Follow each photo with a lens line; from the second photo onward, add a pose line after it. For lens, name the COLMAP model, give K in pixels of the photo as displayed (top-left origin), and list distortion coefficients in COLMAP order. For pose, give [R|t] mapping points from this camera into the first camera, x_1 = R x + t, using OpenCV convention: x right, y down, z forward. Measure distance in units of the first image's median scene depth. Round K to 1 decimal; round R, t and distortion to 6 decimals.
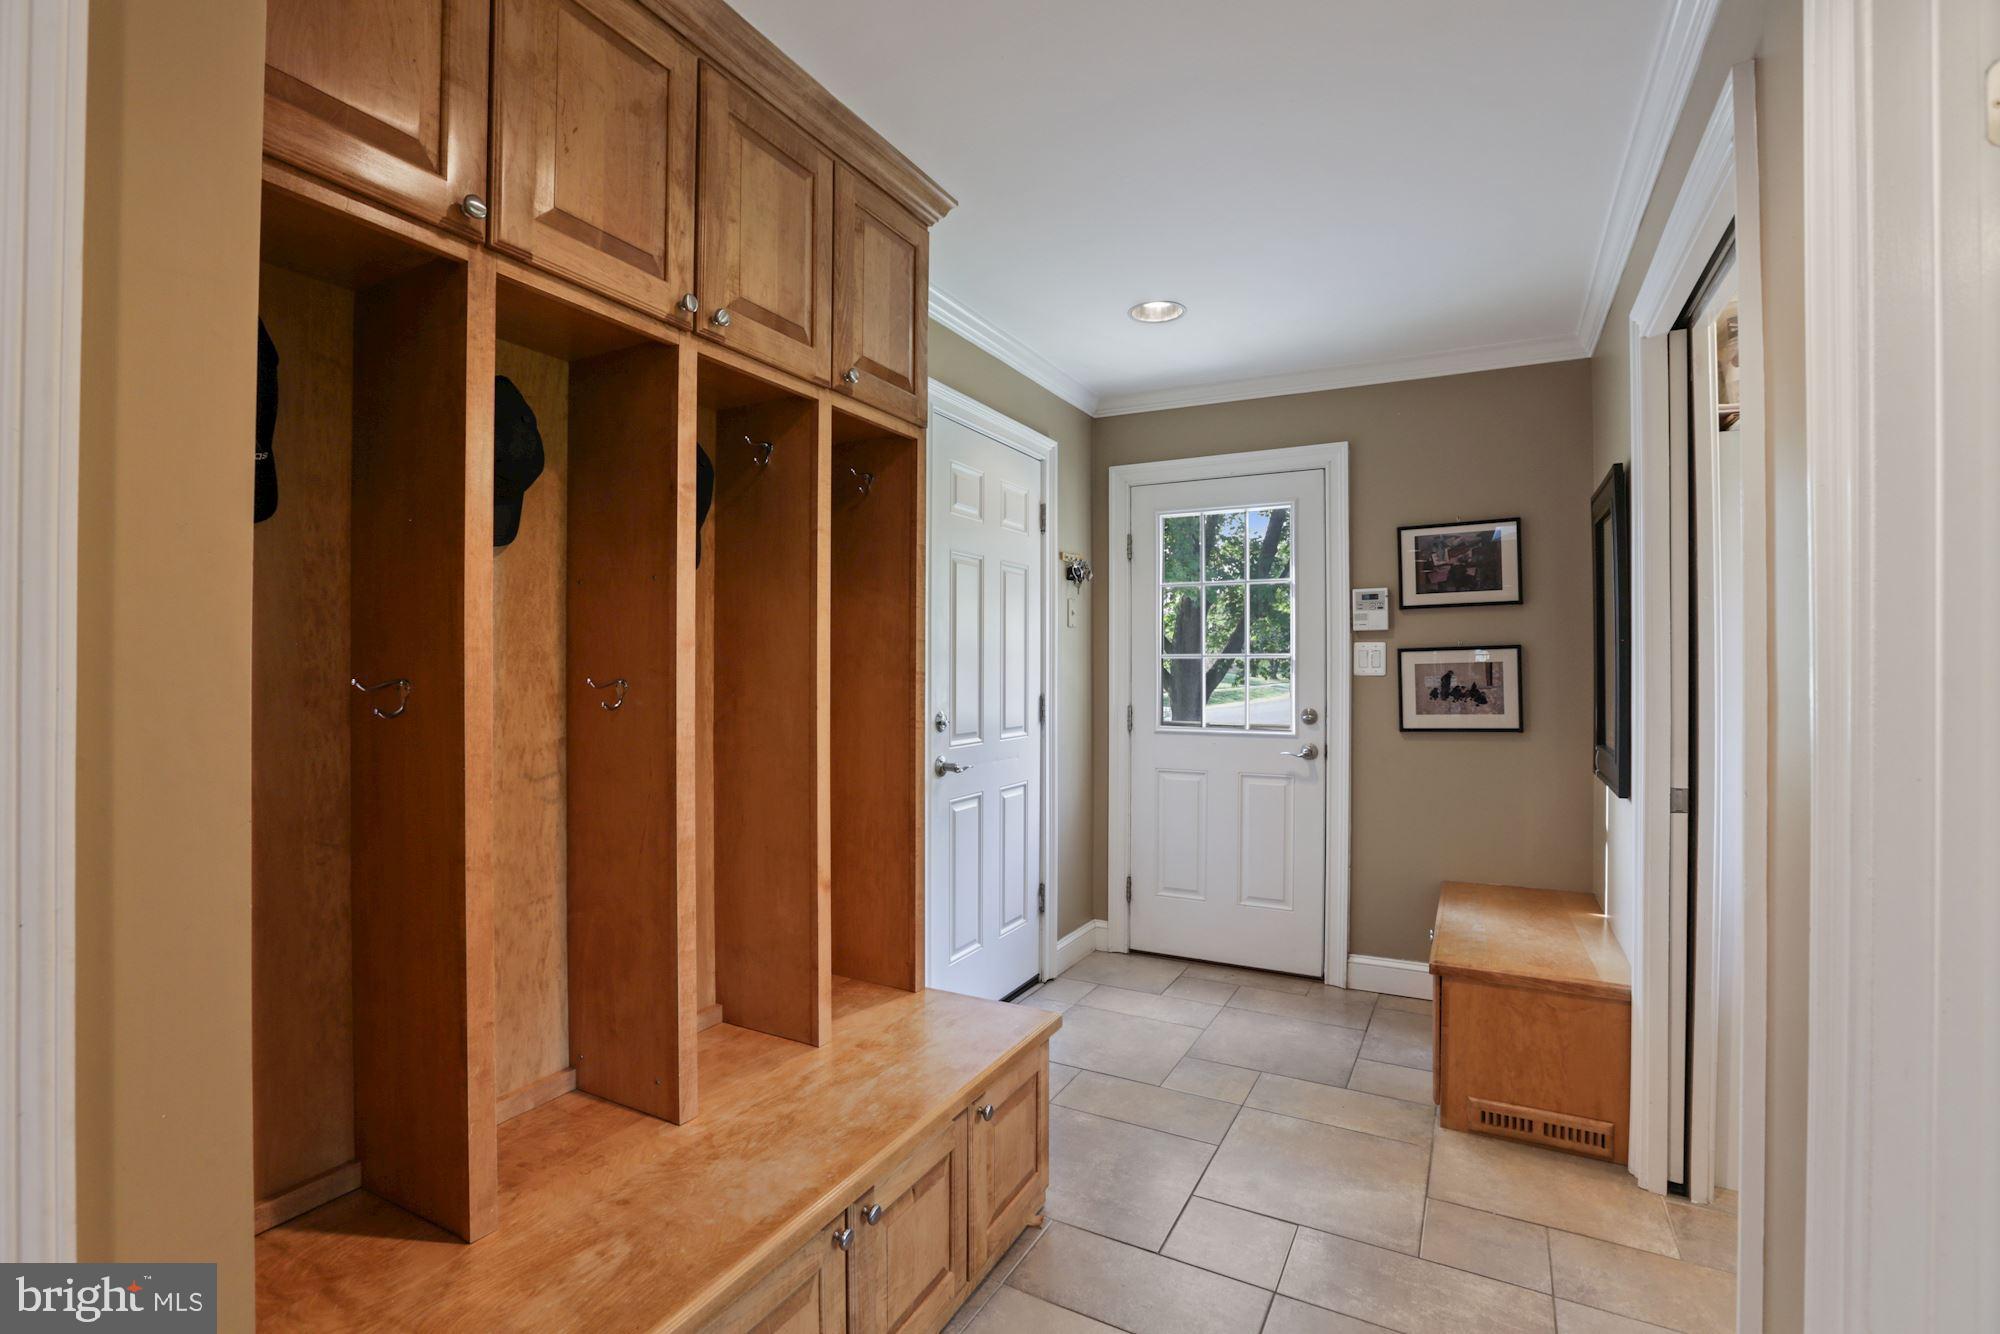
lens RADIAL K [[918.4, 0, 989.7], [0, 918.4, 664.6], [0, 0, 1]] dist [-0.031483, 0.005446]
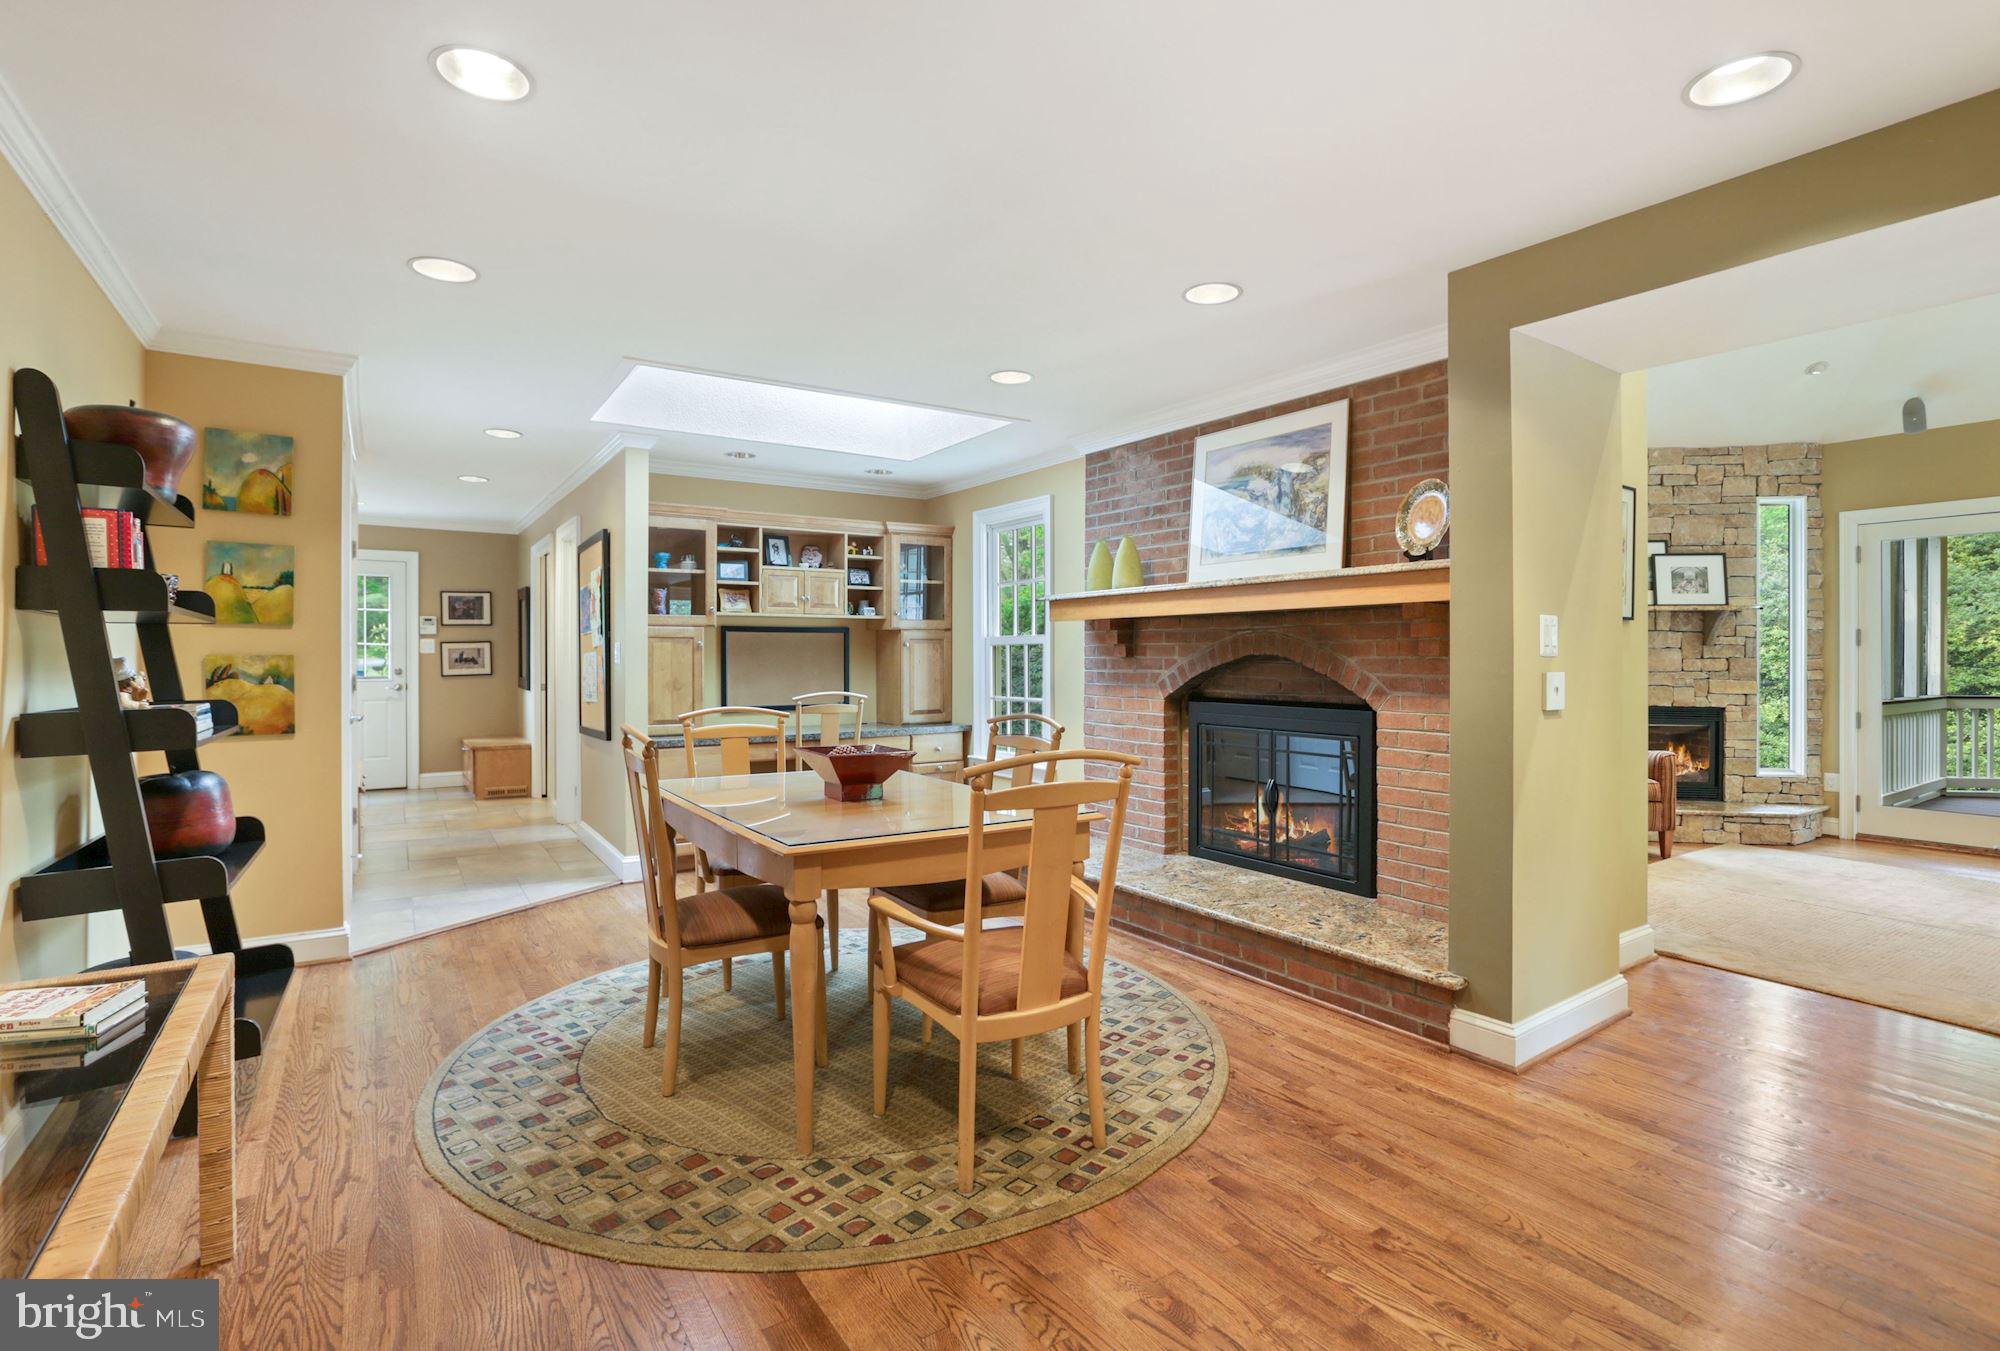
lens RADIAL K [[918.4, 0, 996.4], [0, 918.4, 669.9], [0, 0, 1]] dist [-0.031483, 0.005446]
pose [[0.466327, -0.010169, 0.884554, -0.991520], [-0.004955, 0.999888, 0.014107, 0.015048], [-0.884598, -0.010962, 0.466225, -1.414866]]
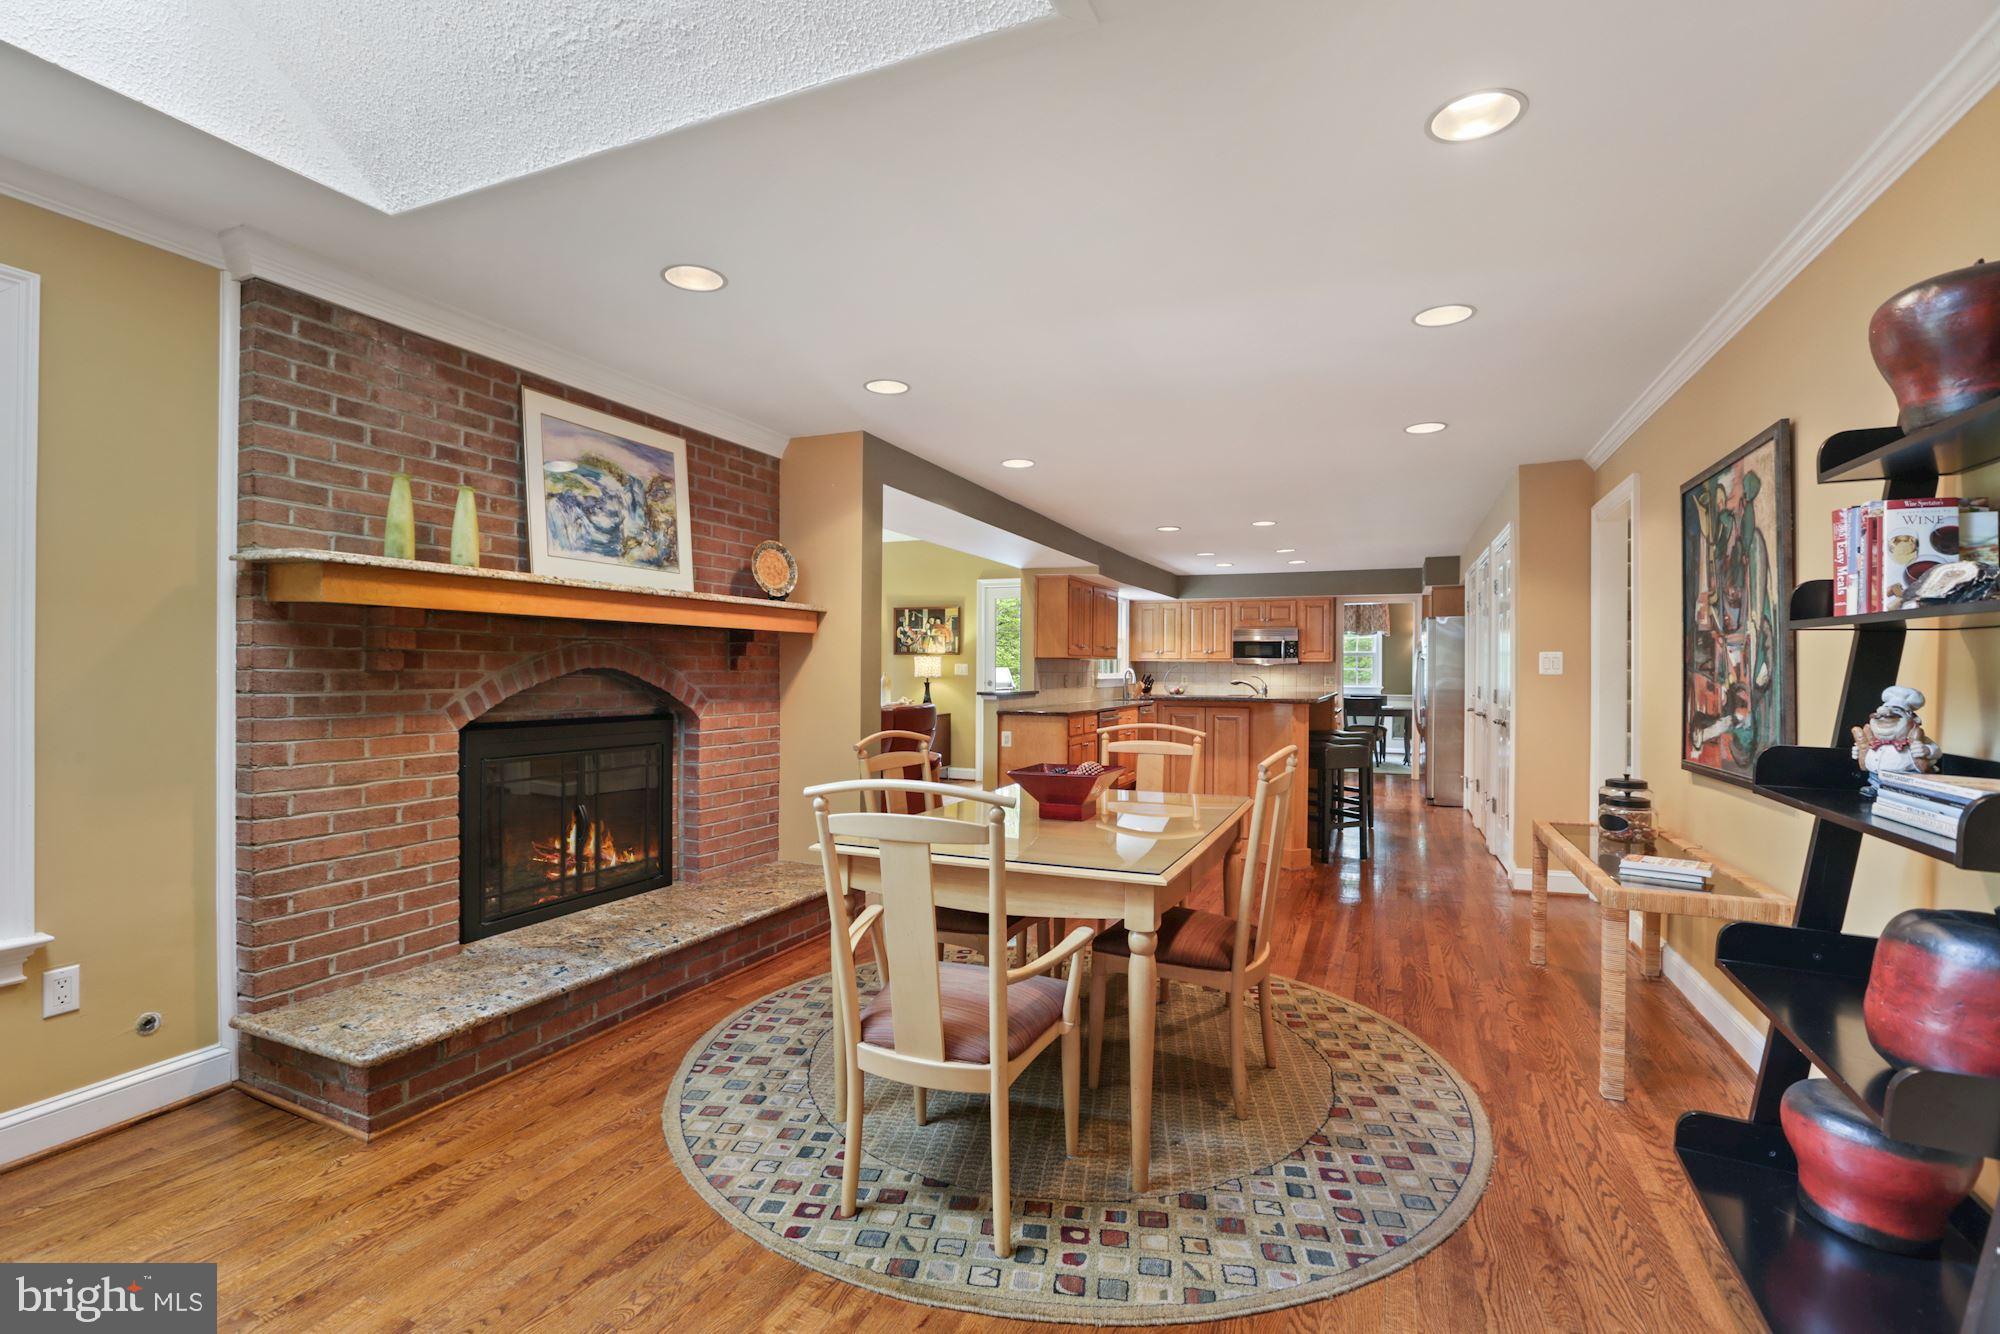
lens RADIAL K [[918.4, 0, 1007.8], [0, 918.4, 659.9], [0, 0, 1]] dist [-0.031483, 0.005446]
pose [[-0.995874, -0.005971, -0.090546, 0.837664], [-0.004694, 0.999887, -0.014310, 0.012348], [0.090621, -0.013826, -0.995789, 1.597691]]
